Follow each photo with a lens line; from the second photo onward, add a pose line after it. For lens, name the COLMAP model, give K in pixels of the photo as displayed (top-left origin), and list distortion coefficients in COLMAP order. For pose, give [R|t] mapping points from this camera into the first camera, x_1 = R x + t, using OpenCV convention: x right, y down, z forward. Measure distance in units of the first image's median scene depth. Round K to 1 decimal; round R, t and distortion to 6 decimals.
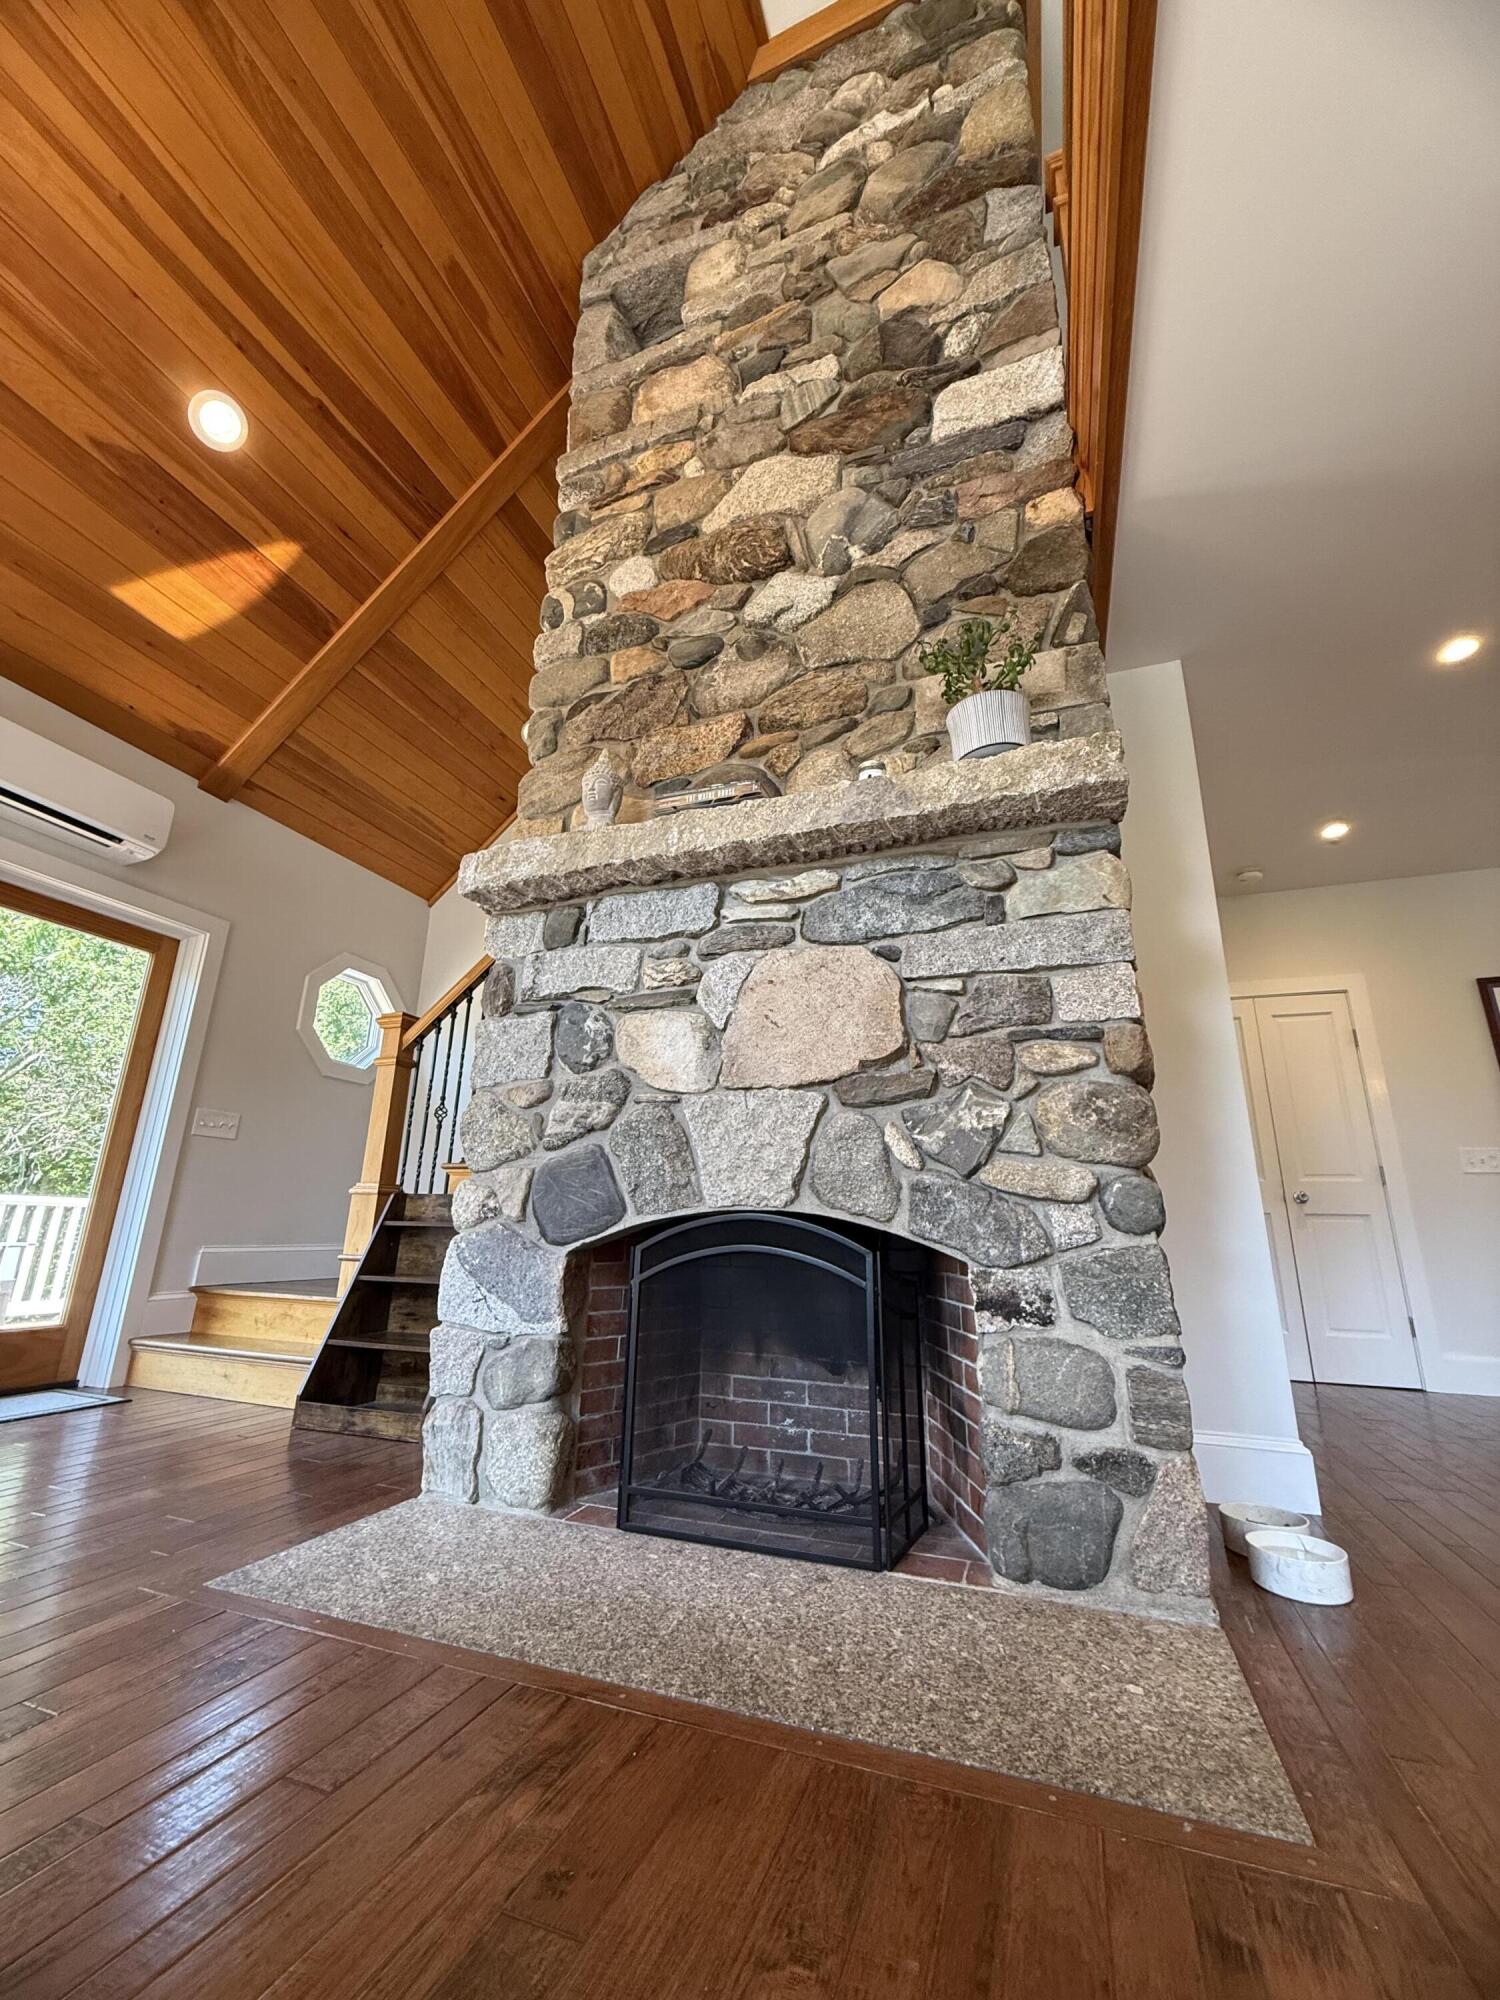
lens RADIAL K [[796.1, 0, 745.7], [0, 796.1, 992.3], [0, 0, 1]] dist [-0.000546, -0.000377]
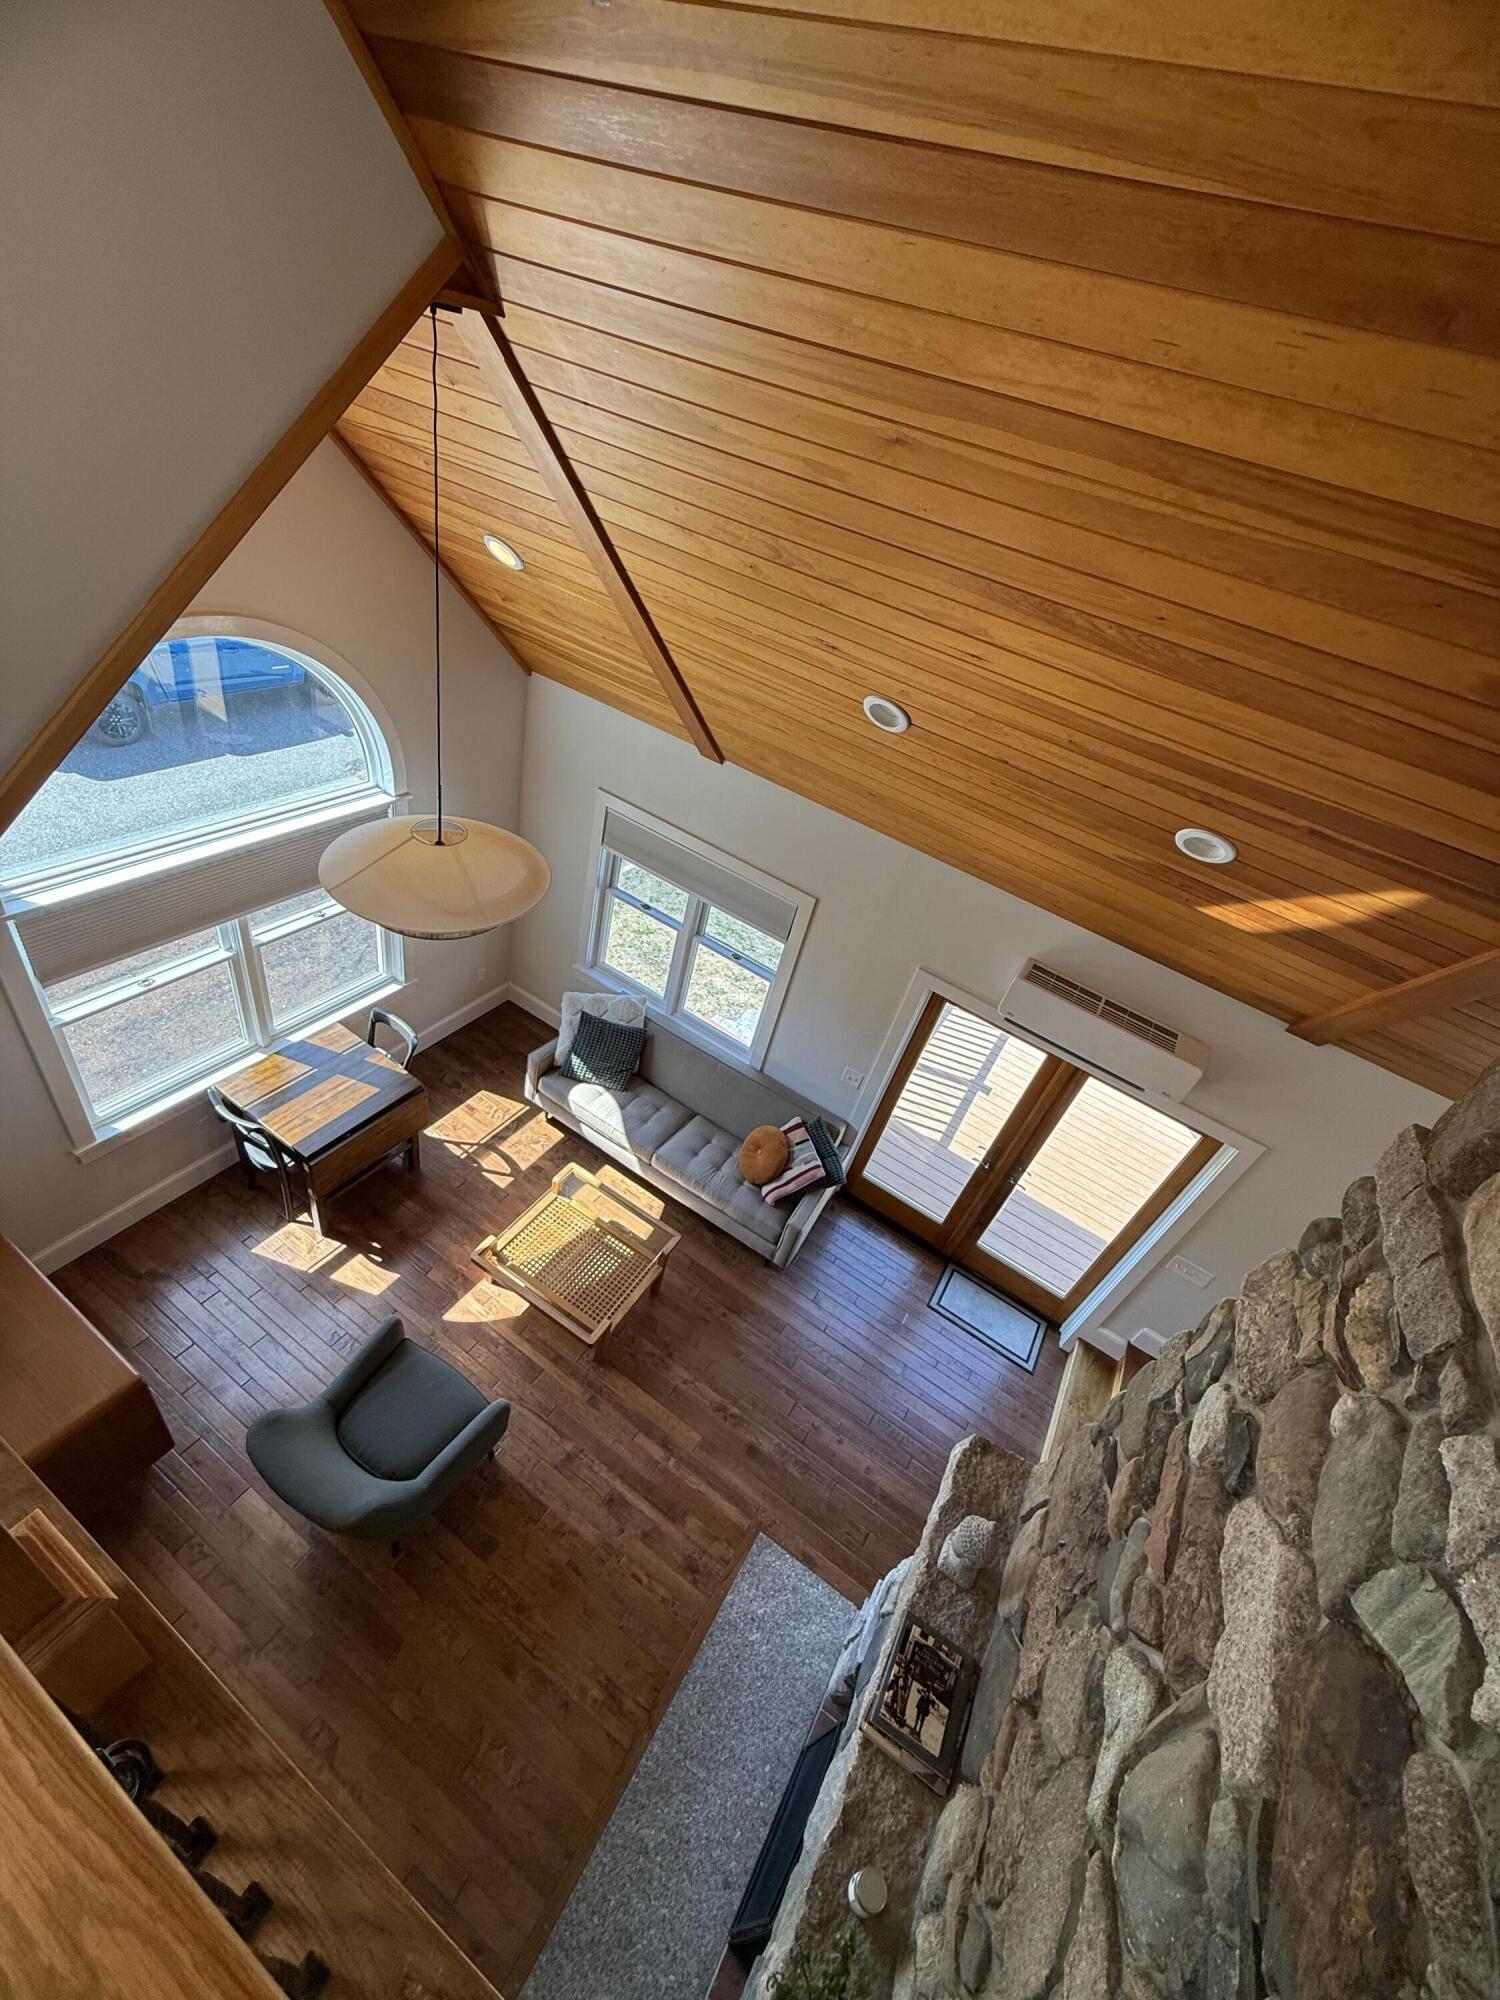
lens RADIAL K [[796.1, 0, 754.6], [0, 796.1, 1009.1], [0, 0, 1]] dist [-0.000546, -0.000377]
pose [[-0.174211, 0.556817, -0.812161, 0.229161], [0.056585, 0.829071, 0.556272, -1.008697], [0.983081, 0.050952, -0.175941, 0.643238]]
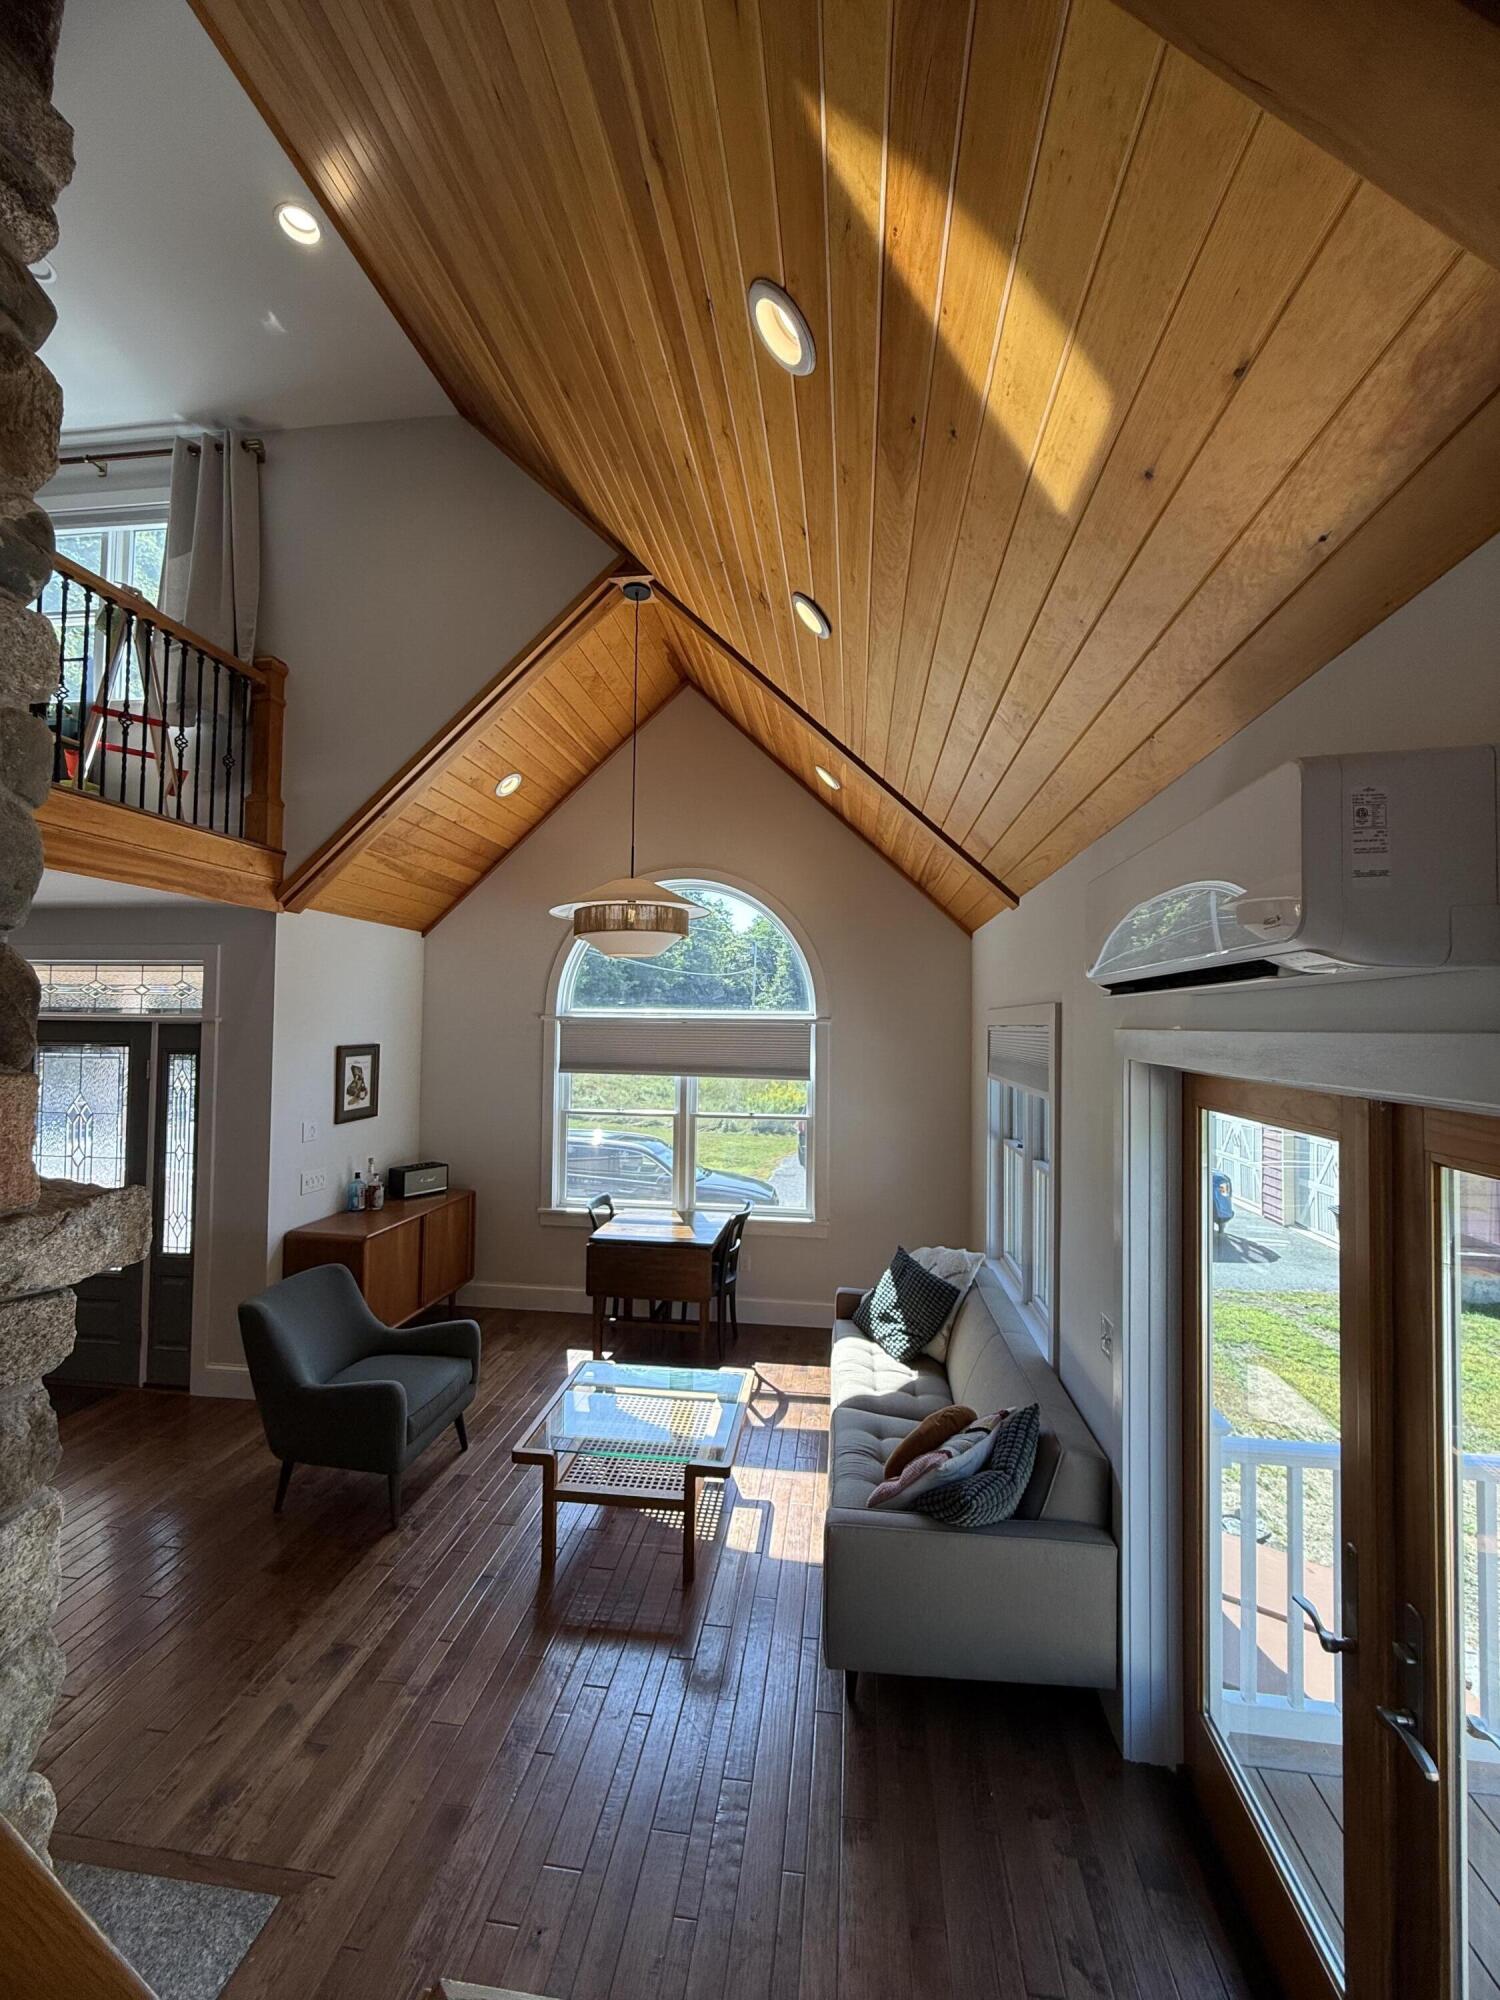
lens RADIAL K [[796.1, 0, 751.5], [0, 796.1, 999.4], [0, 0, 1]] dist [-0.000546, -0.000377]
pose [[-0.973404, -0.052788, -0.222931, -0.492916], [0.021474, 0.947784, -0.318190, -0.077781], [0.228087, -0.314515, -0.921443, 1.292007]]
